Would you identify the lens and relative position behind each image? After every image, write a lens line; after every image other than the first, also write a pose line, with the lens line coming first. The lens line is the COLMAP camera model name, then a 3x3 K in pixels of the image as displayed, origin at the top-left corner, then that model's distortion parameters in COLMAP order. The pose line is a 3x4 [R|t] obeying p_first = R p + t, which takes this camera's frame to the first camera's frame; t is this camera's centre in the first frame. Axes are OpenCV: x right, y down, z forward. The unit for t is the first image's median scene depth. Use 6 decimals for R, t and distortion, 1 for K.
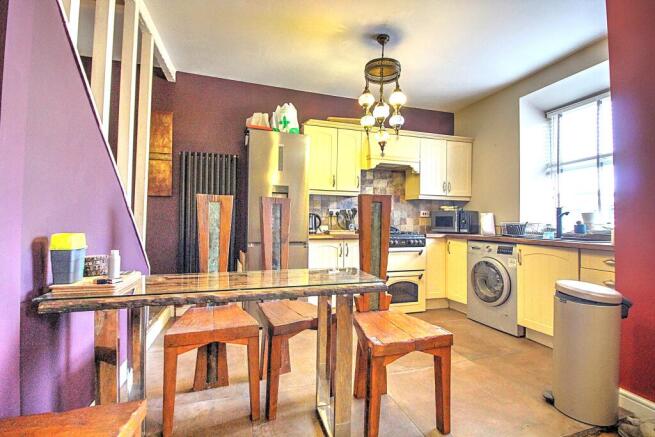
lens RADIAL K [[303.3, 0, 327.5], [0, 303.3, 218.5], [0, 0, 1]] dist [-0.002550, -0.001127]
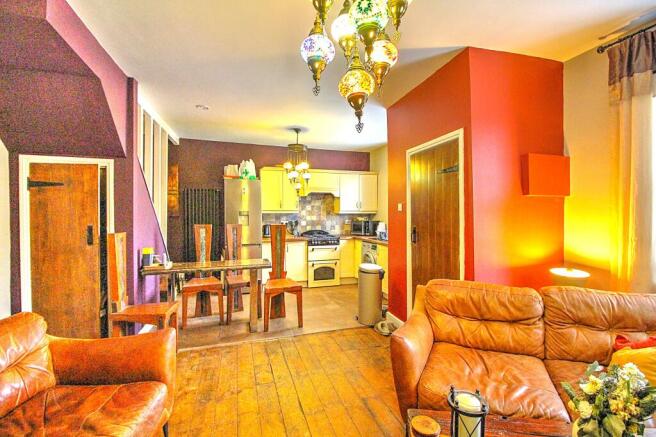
lens RADIAL K [[303.8, 0, 328.0], [0, 303.8, 218.5], [0, 0, 1]] dist [-0.002550, -0.001127]
pose [[0.999930, -0.011312, 0.003435, 0.280793], [0.011206, 0.999506, 0.029352, -0.100911], [-0.003765, -0.029312, 0.999563, -0.635758]]
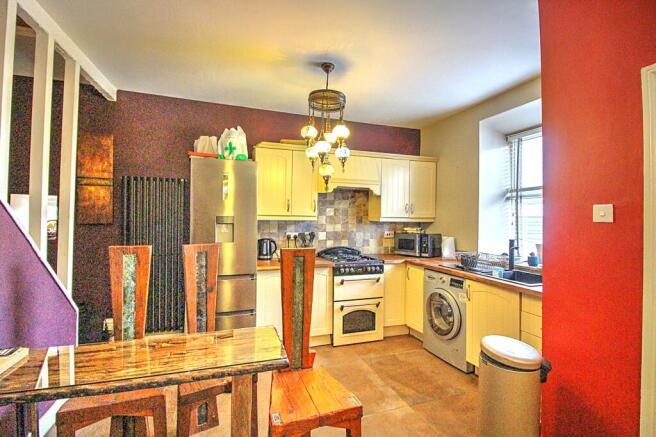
lens RADIAL K [[313.1, 0, 328.0], [0, 313.1, 218.5], [0, 0, 1]] dist [0.001193, -0.000141]
pose [[0.999529, 0.000856, 0.030679, 0.124169], [-0.001310, 0.999890, 0.014762, -0.105102], [-0.030663, -0.014795, 0.999420, 0.007301]]
